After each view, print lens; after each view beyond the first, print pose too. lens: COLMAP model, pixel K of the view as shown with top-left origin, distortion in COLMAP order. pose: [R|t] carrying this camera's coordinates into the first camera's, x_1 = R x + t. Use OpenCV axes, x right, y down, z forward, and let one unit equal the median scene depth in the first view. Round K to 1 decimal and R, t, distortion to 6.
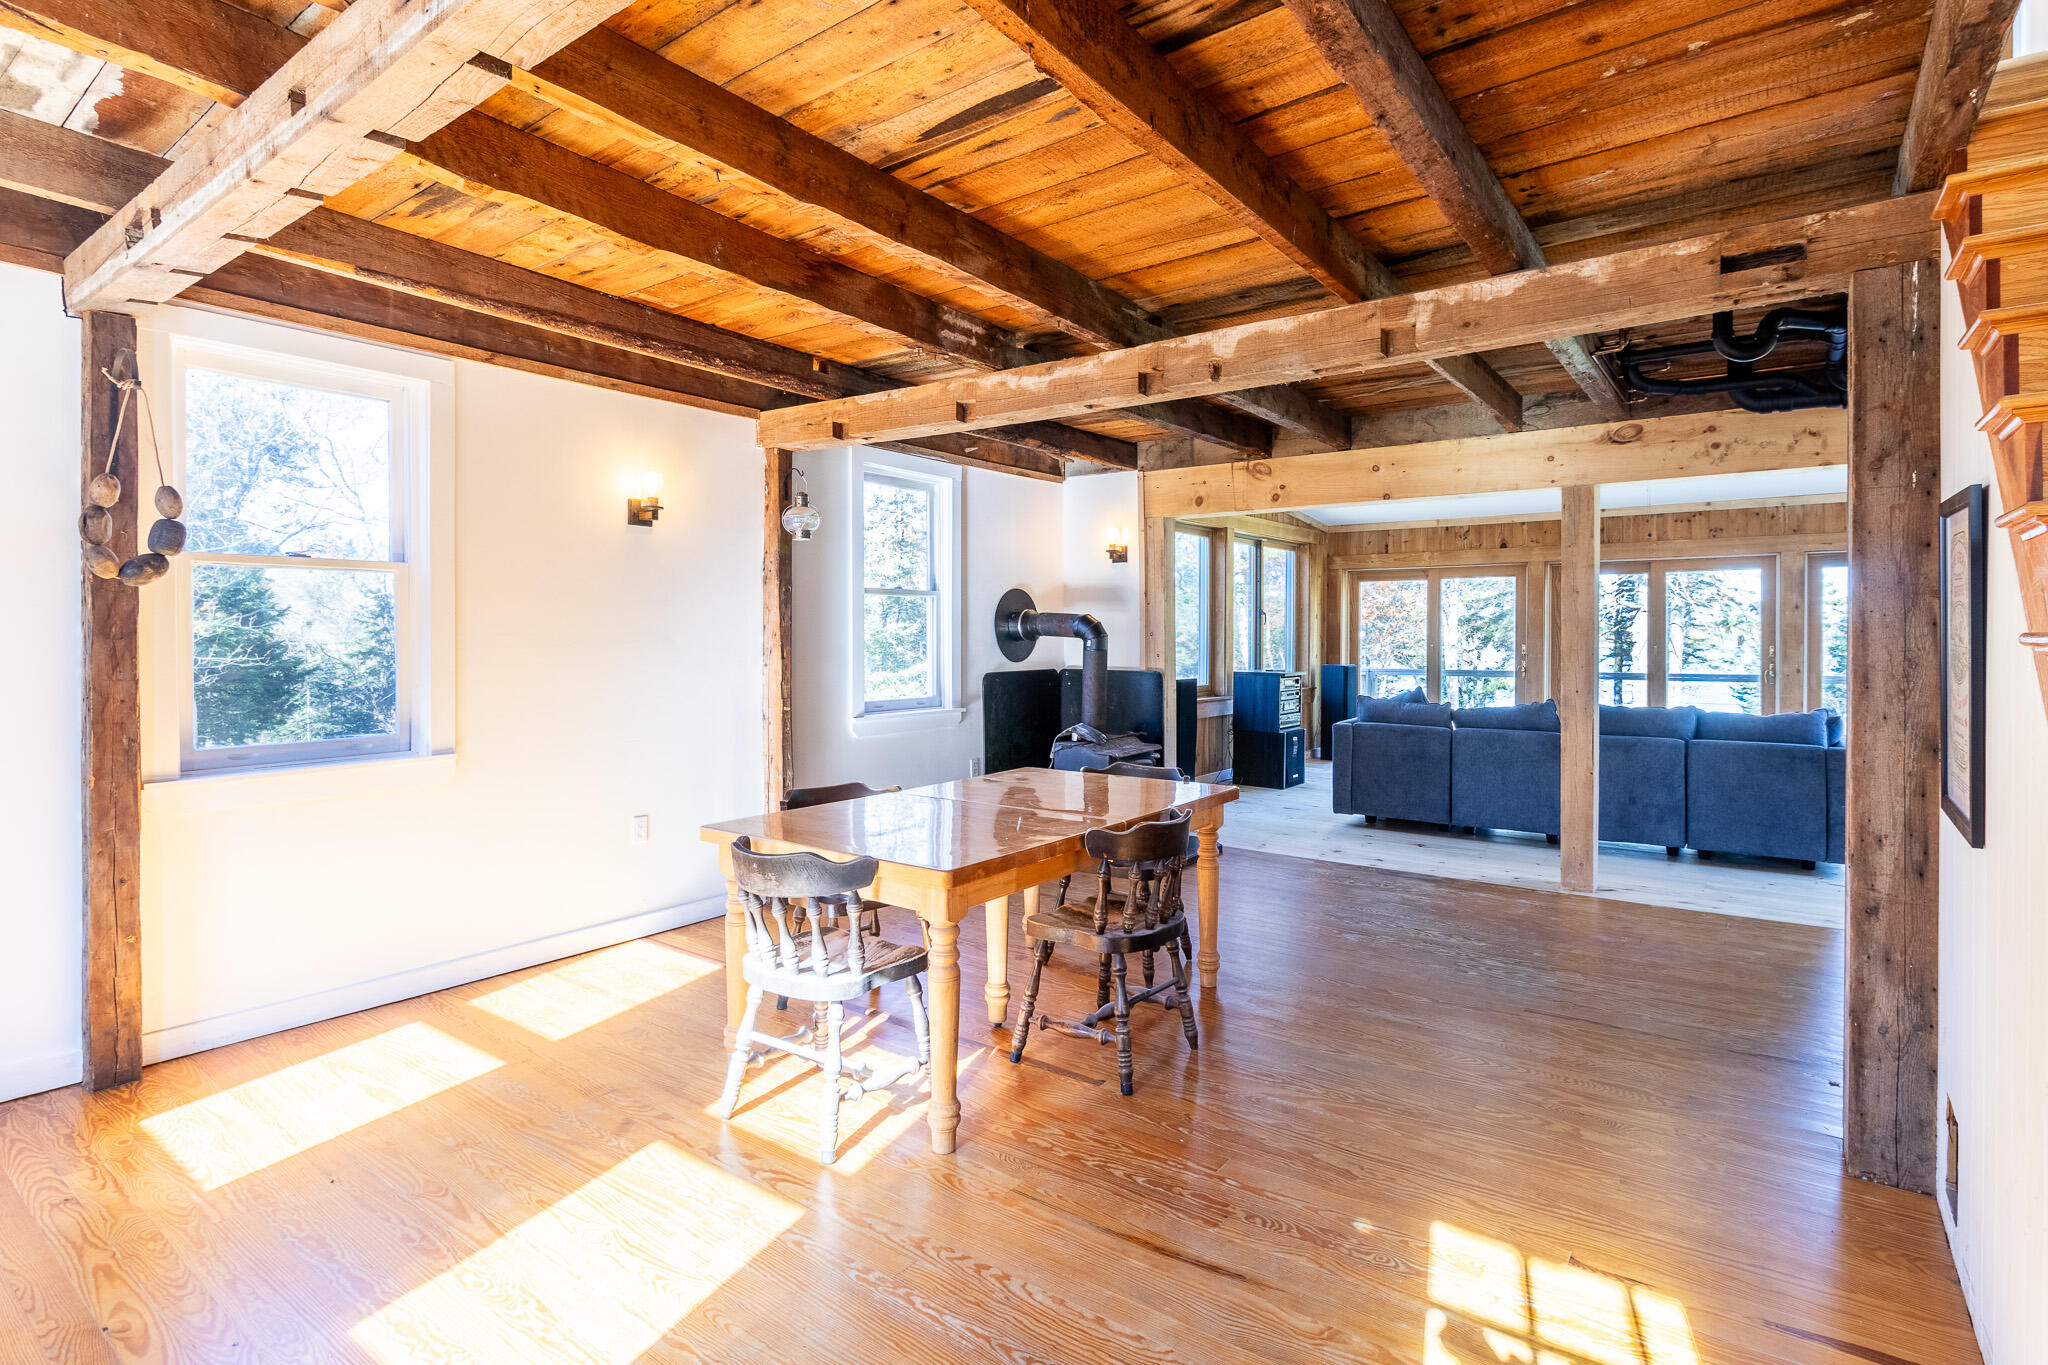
lens RADIAL K [[1013.7, 0, 1022.0], [0, 1013.7, 646.5], [0, 0, 1]] dist [-0.000499, -0.001489]
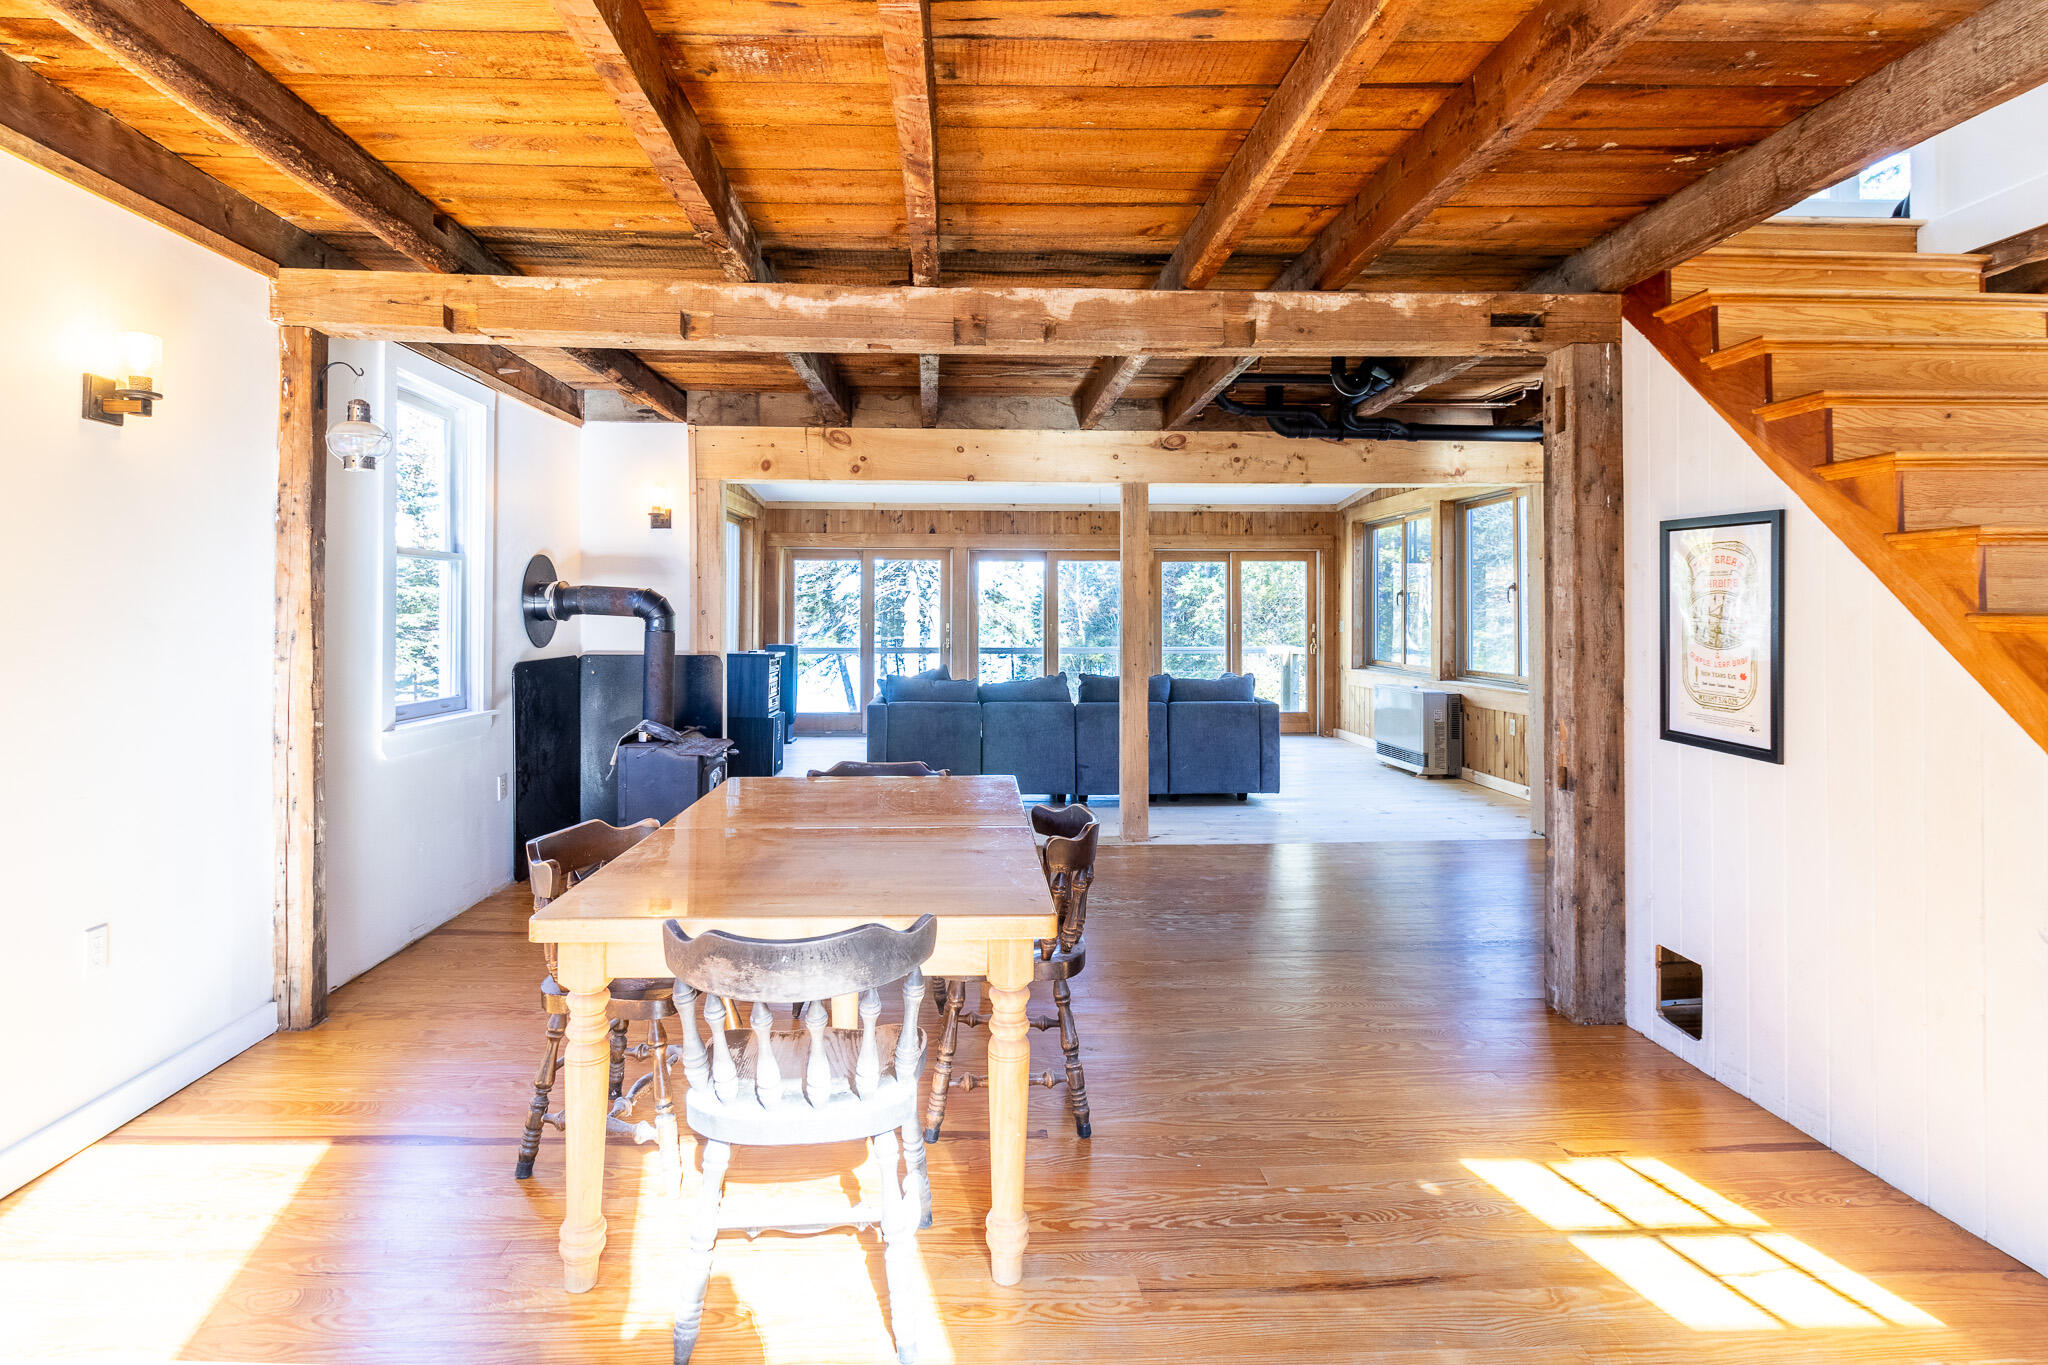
lens RADIAL K [[1032.7, 0, 991.5], [0, 1032.7, 607.8], [0, 0, 1]] dist [0.000763, -0.002400]
pose [[0.785216, 0.005868, 0.619194, -0.293205], [0.004840, 0.999866, -0.015613, -0.001443], [-0.619203, 0.015257, 0.785083, 0.193096]]
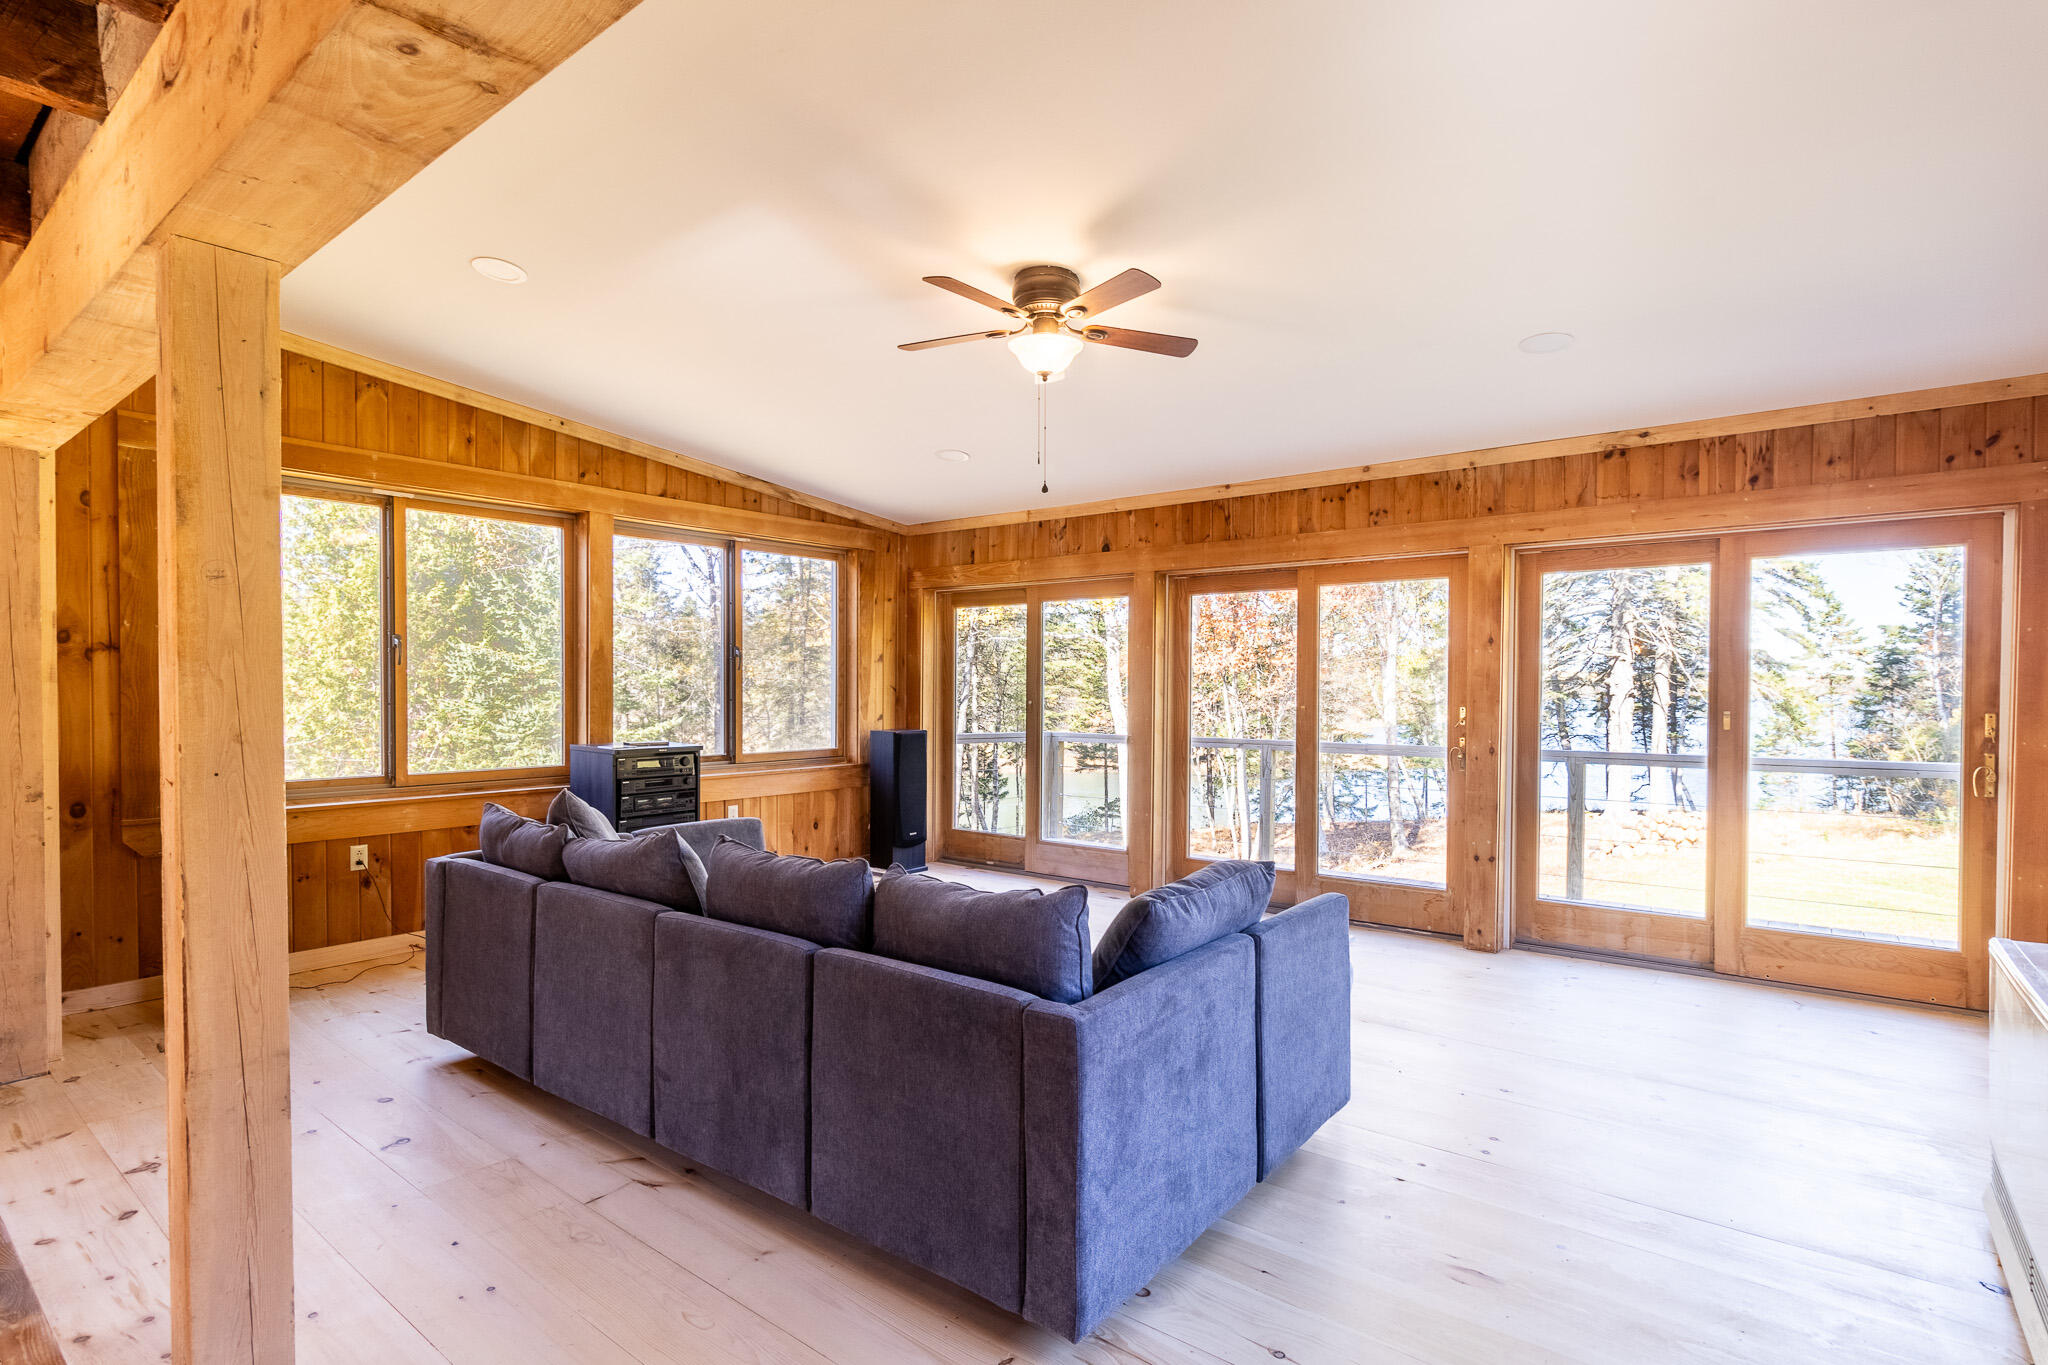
lens RADIAL K [[1022.1, 0, 1018.3], [0, 1022.1, 686.9], [0, 0, 1]] dist [0.000385, -0.000428]
pose [[0.999382, 0.003915, -0.034934, 0.841993], [-0.004258, 0.999944, -0.009734, -0.008701], [0.034894, 0.009876, 0.999342, 0.664522]]
